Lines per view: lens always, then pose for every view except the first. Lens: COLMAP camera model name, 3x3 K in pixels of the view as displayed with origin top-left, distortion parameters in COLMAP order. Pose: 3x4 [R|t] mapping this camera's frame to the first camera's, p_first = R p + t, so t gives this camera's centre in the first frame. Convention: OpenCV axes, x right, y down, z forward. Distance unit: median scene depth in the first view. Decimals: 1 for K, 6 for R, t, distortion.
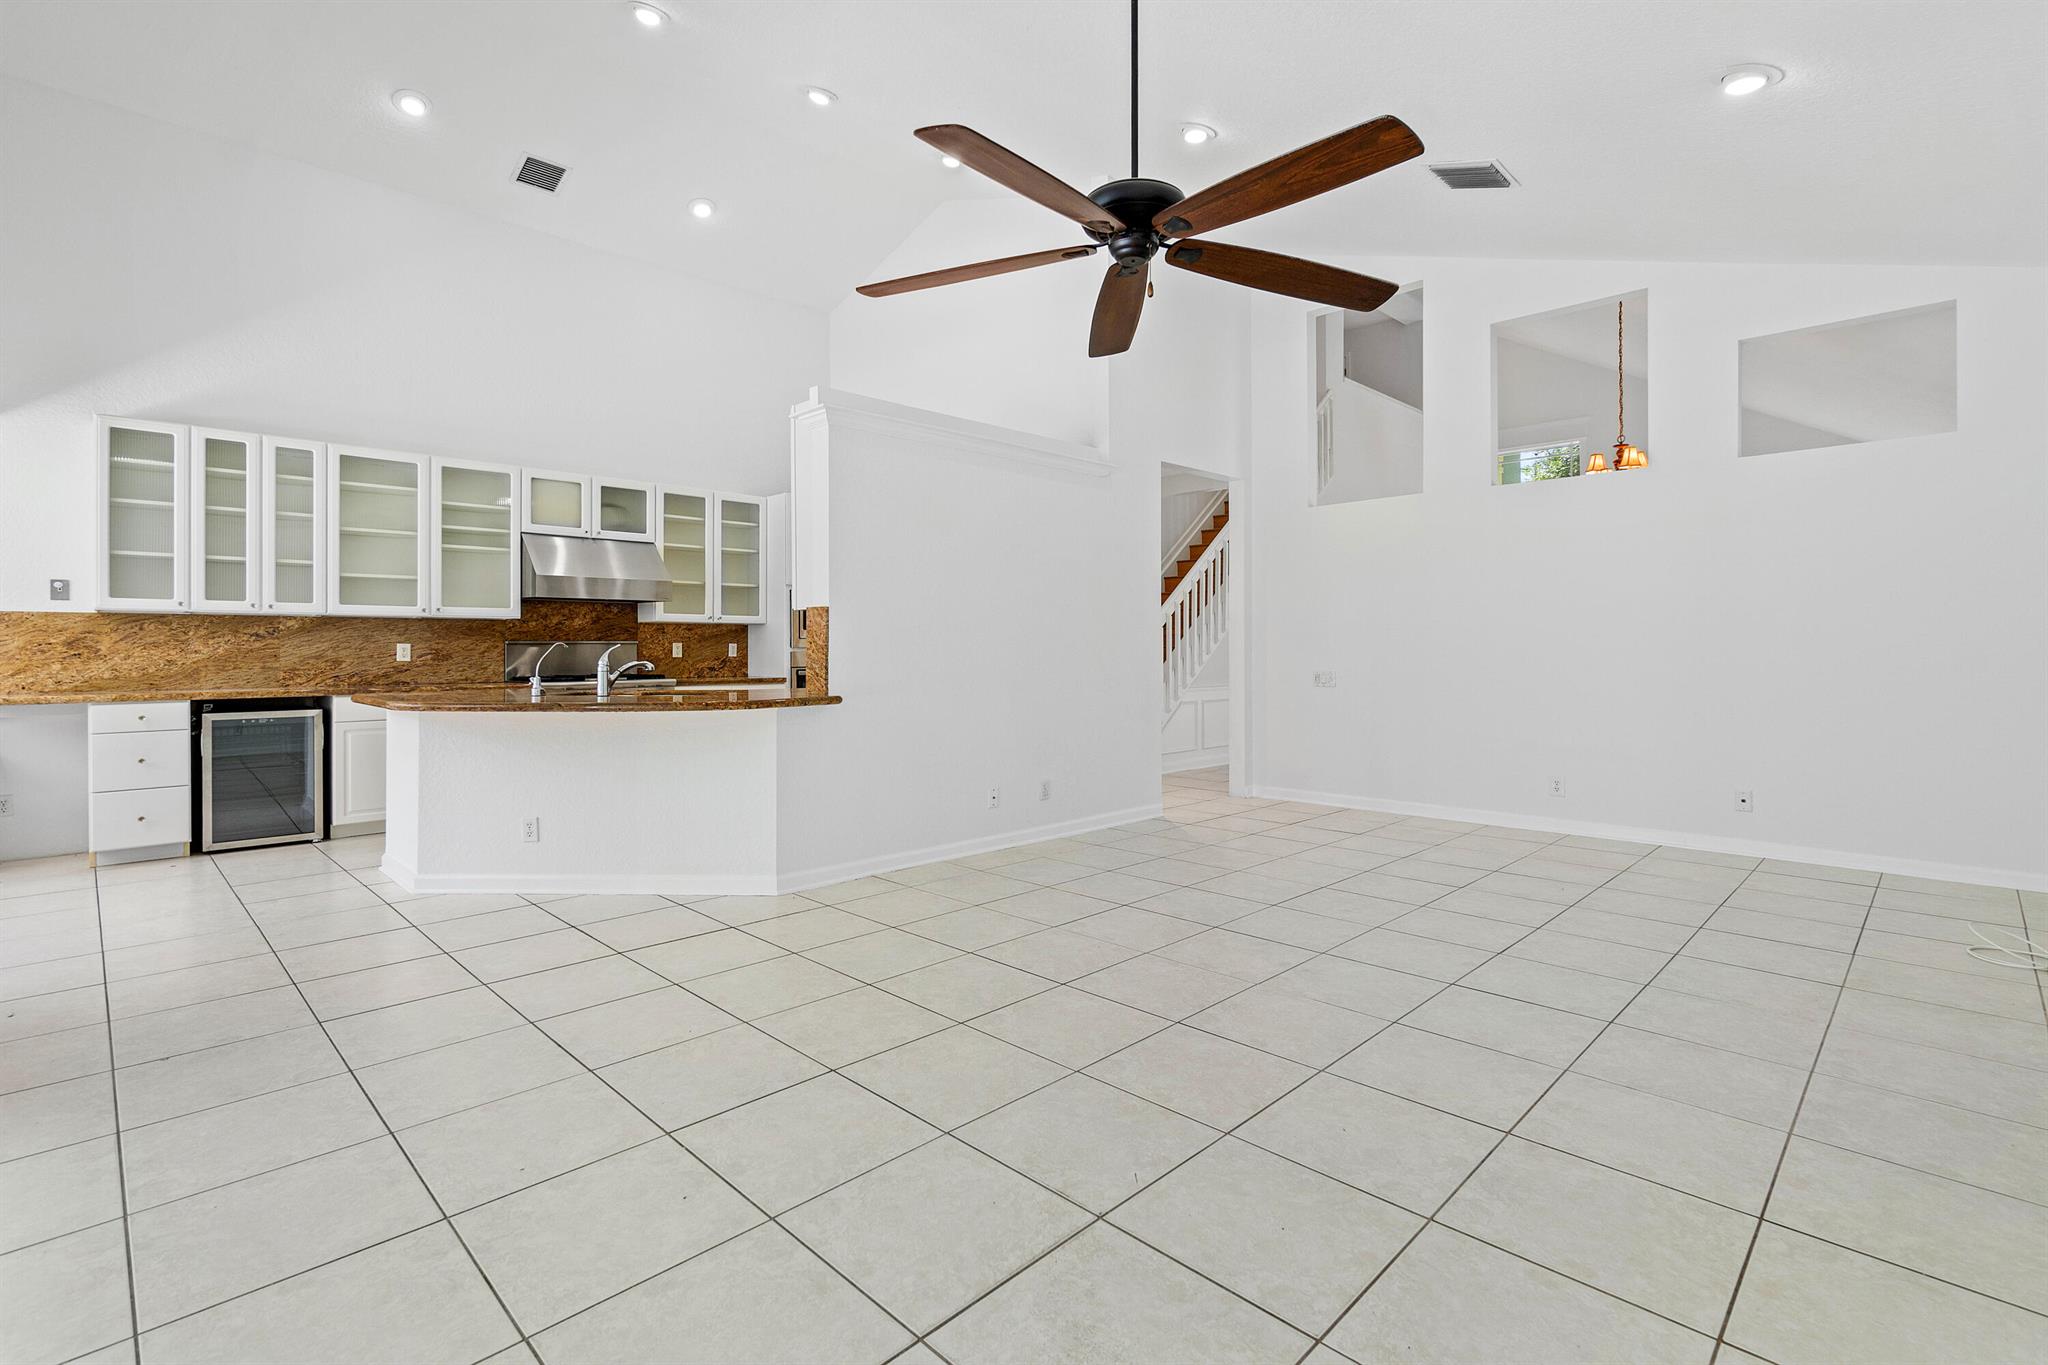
lens RADIAL K [[894.1, 0, 1040.4], [0, 894.1, 667.8], [0, 0, 1]] dist [0.000353, 0.001176]
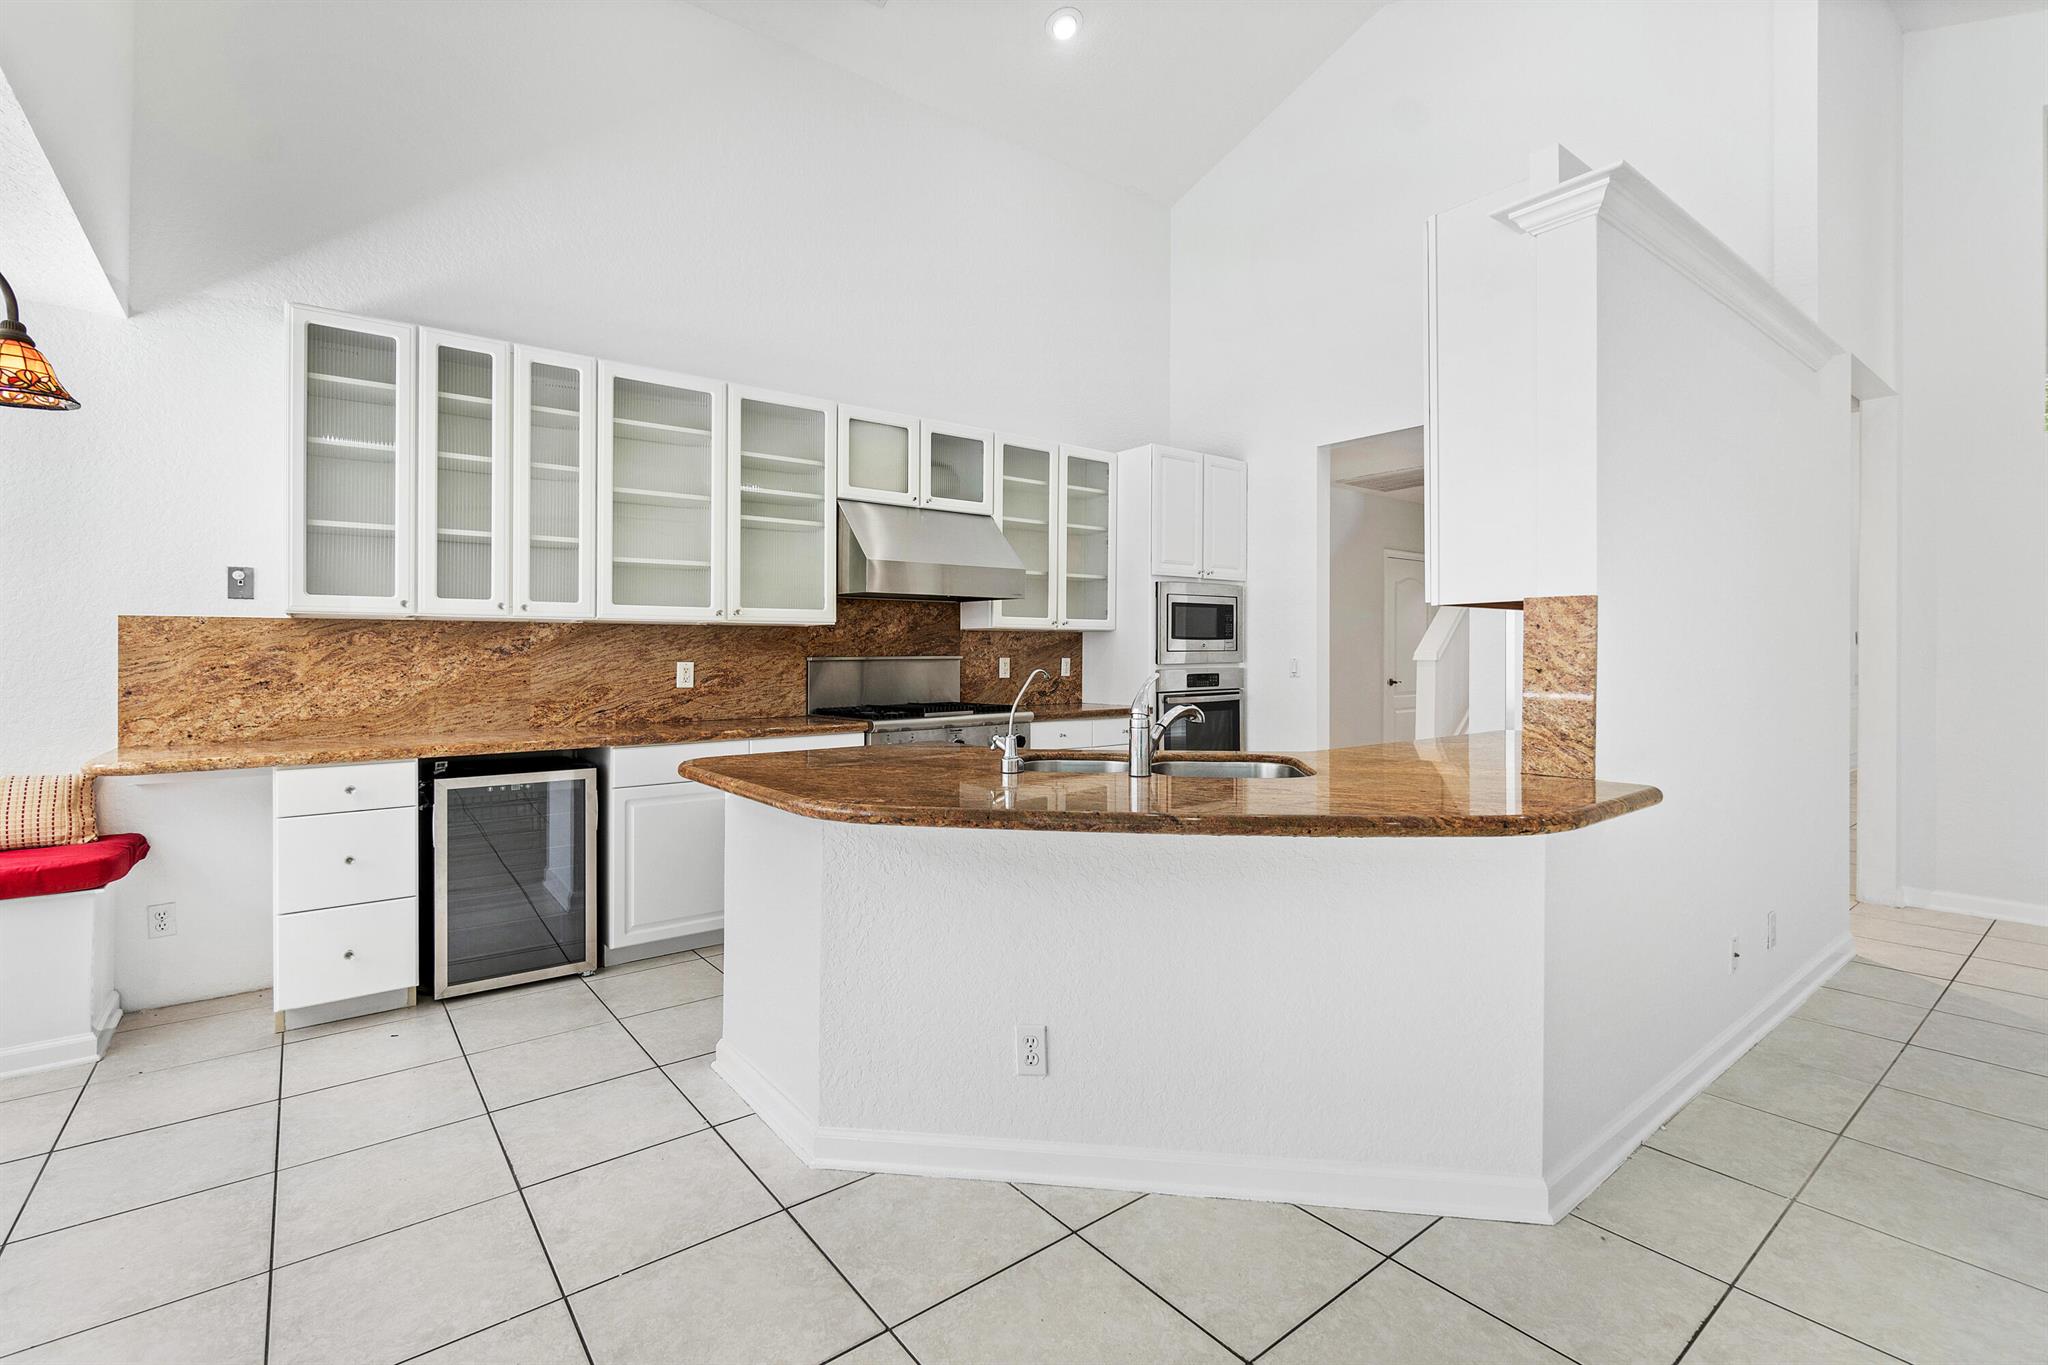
lens RADIAL K [[894.1, 0, 1005.7], [0, 894.1, 672.6], [0, 0, 1]] dist [0.000353, 0.001176]
pose [[0.987564, 0.003671, -0.157176, -0.410780], [-0.003697, 0.999993, 0.000125, -0.022607], [0.157175, 0.000457, 0.987571, 0.412155]]
